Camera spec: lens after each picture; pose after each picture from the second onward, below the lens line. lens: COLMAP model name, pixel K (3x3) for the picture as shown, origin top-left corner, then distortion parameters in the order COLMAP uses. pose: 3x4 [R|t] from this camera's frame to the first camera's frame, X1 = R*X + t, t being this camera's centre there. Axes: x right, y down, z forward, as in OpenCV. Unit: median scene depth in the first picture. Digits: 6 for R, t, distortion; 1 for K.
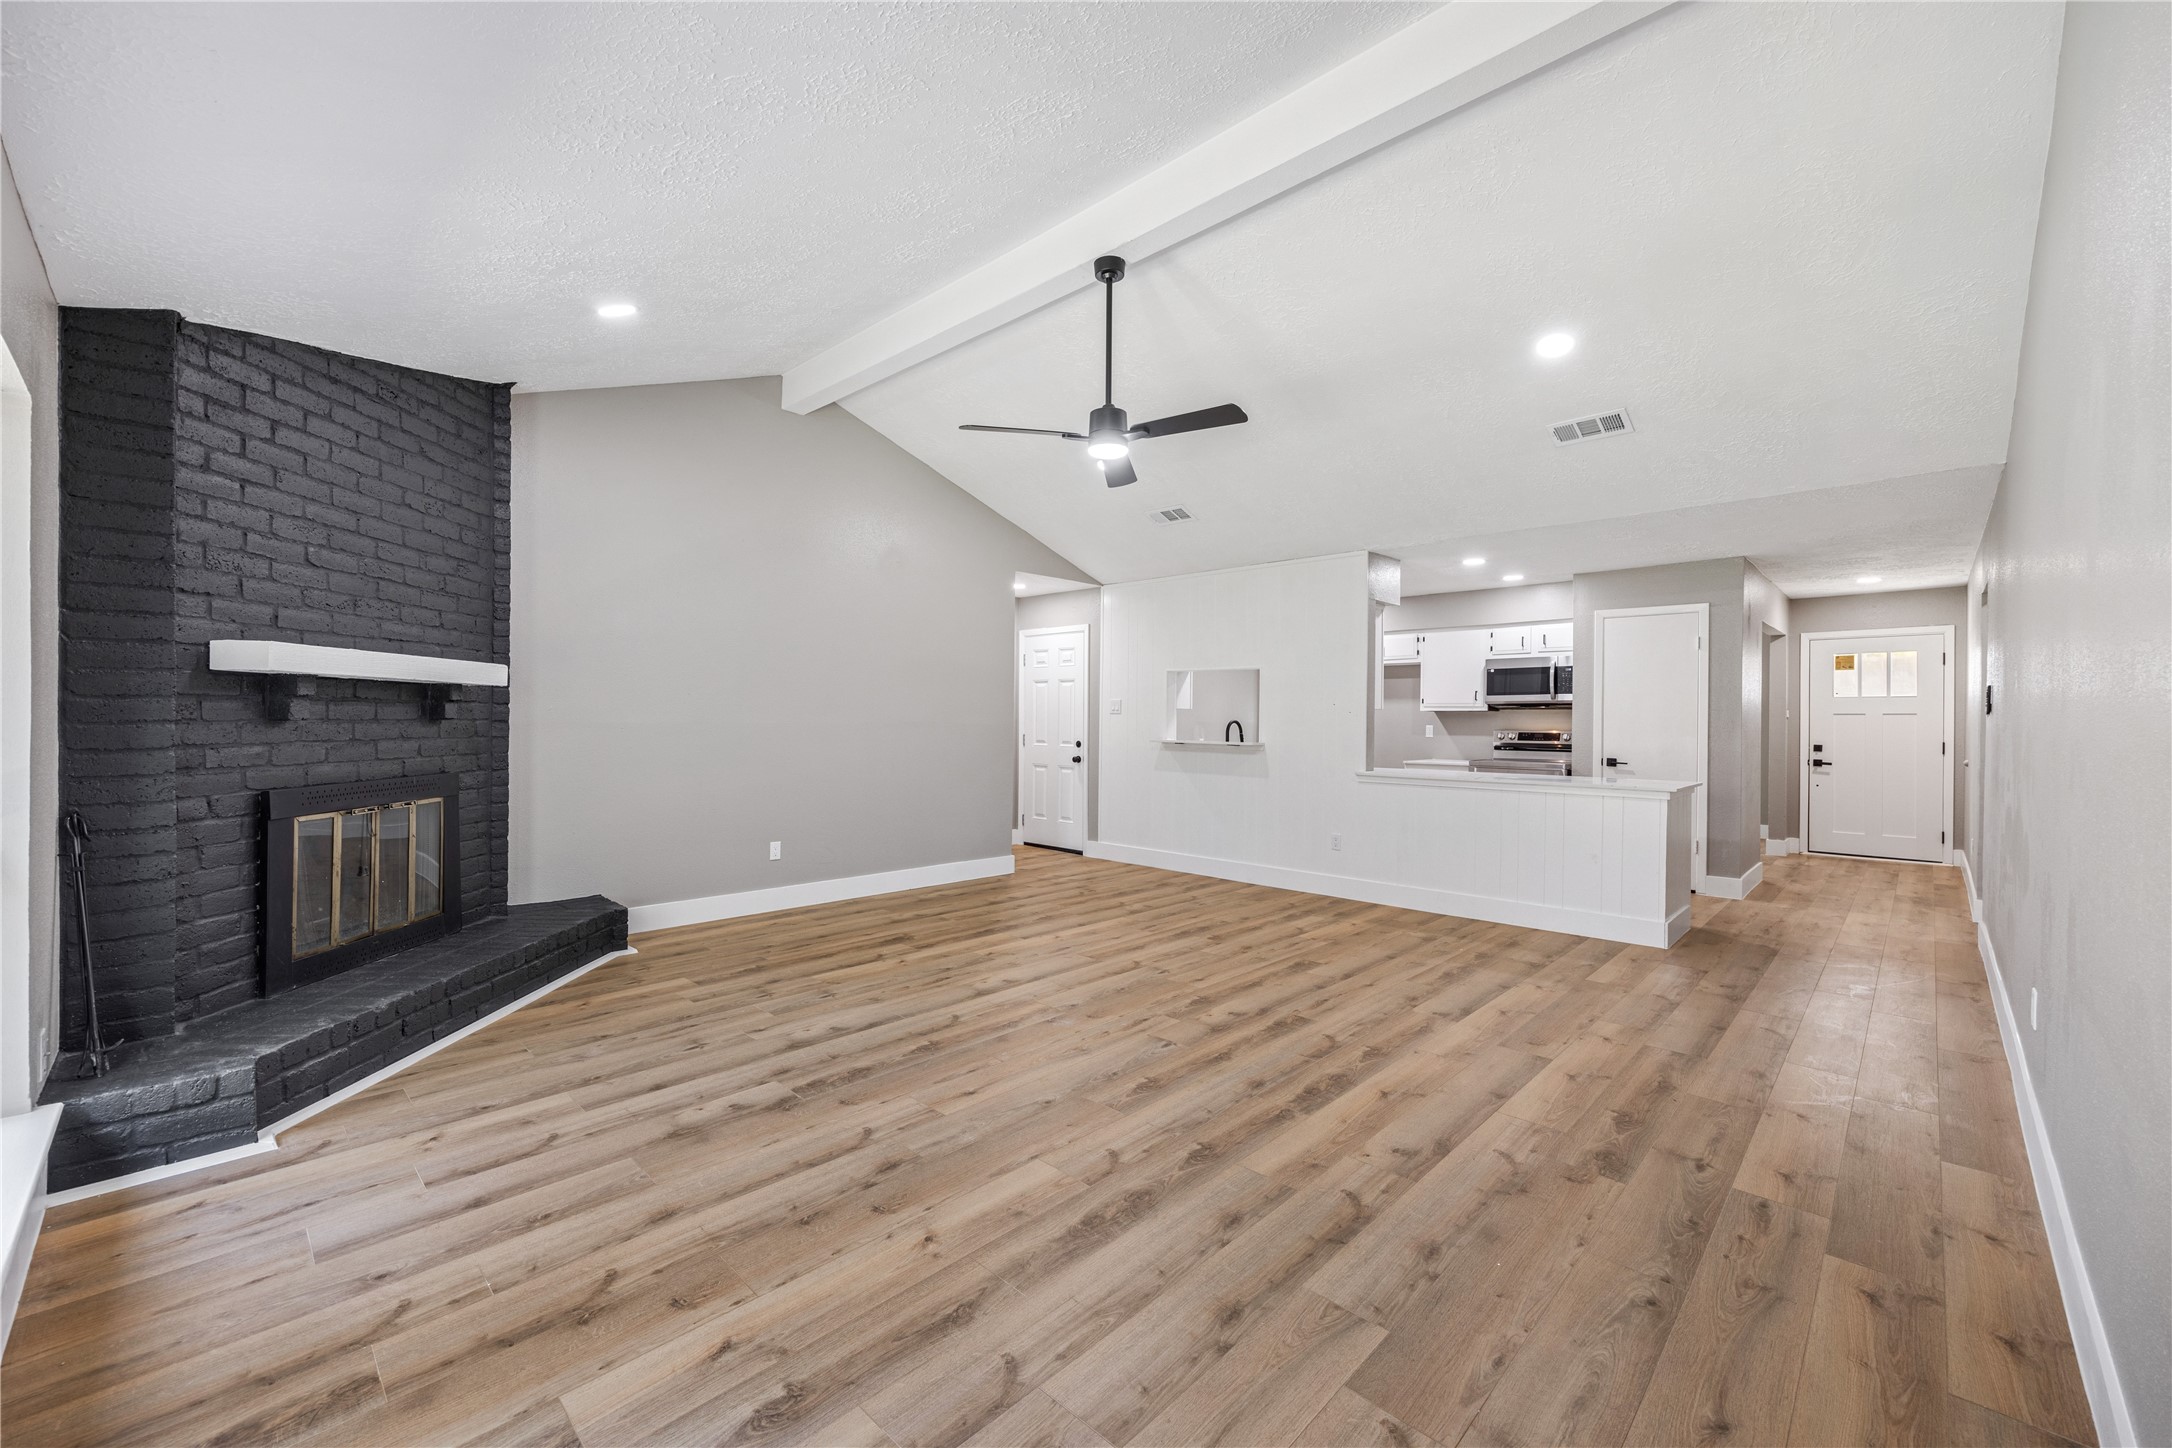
lens RADIAL K [[873.8, 0, 1064.4], [0, 873.8, 718.9], [0, 0, 1]] dist [-0.005937, -0.000088]
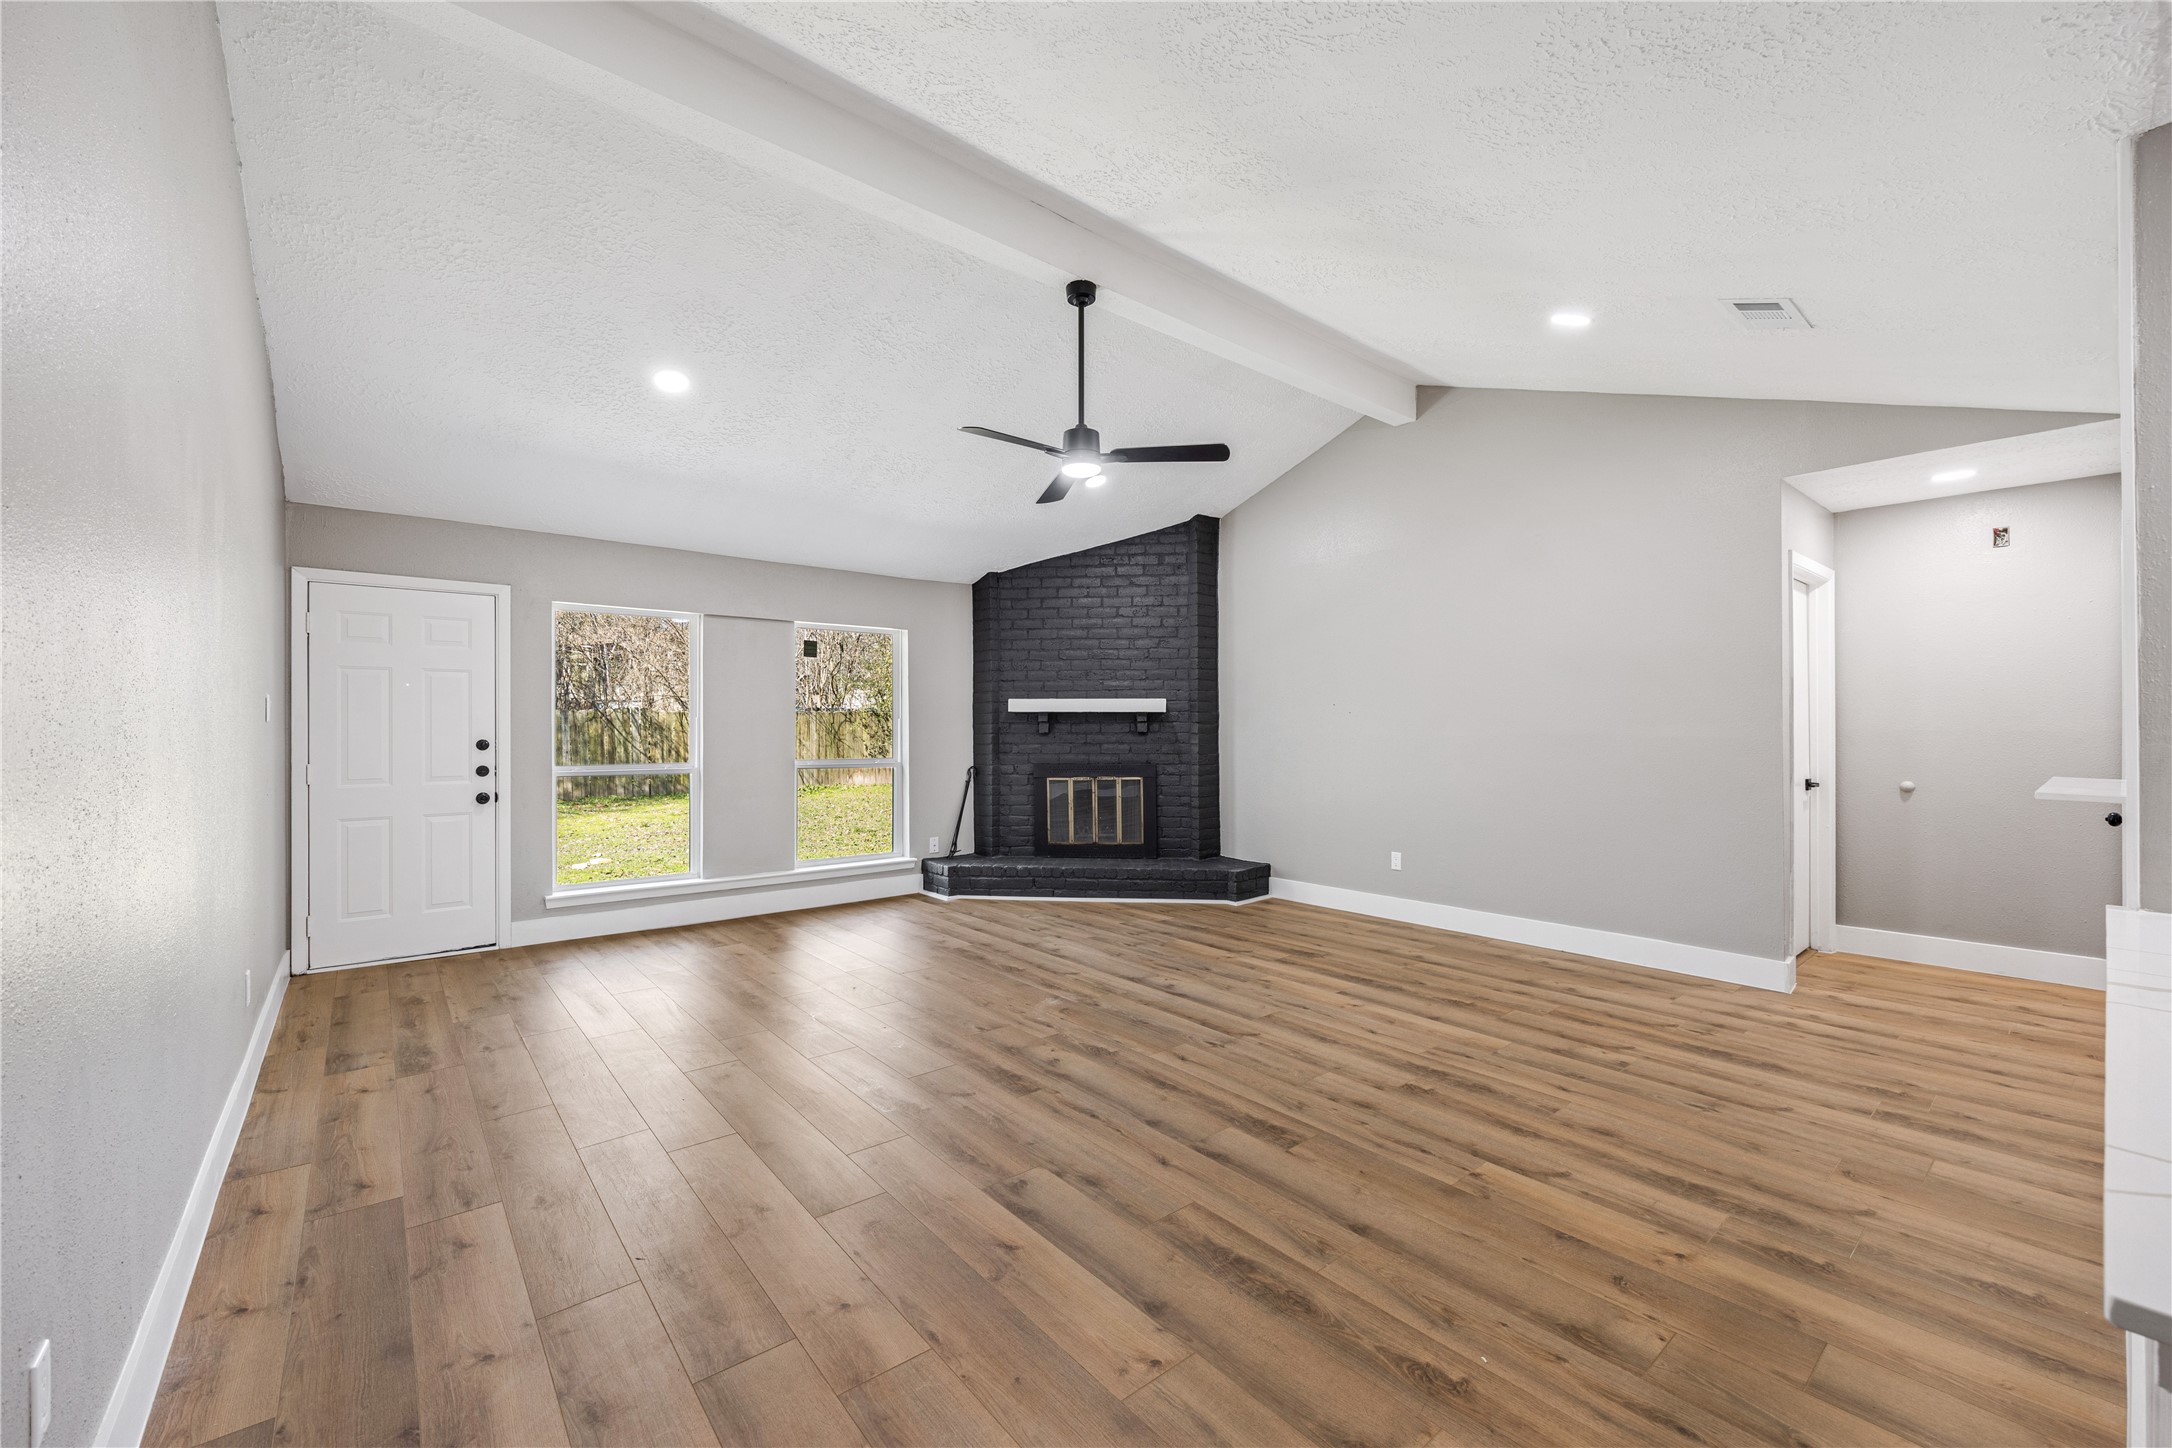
lens RADIAL K [[873.8, 0, 1095.8], [0, 873.8, 725.9], [0, 0, 1]] dist [-0.005937, -0.000088]
pose [[-0.096881, -0.009096, -0.995254, 1.065273], [0.001021, 0.999957, -0.009239, 0.003702], [0.995295, -0.001911, -0.096868, 1.113289]]
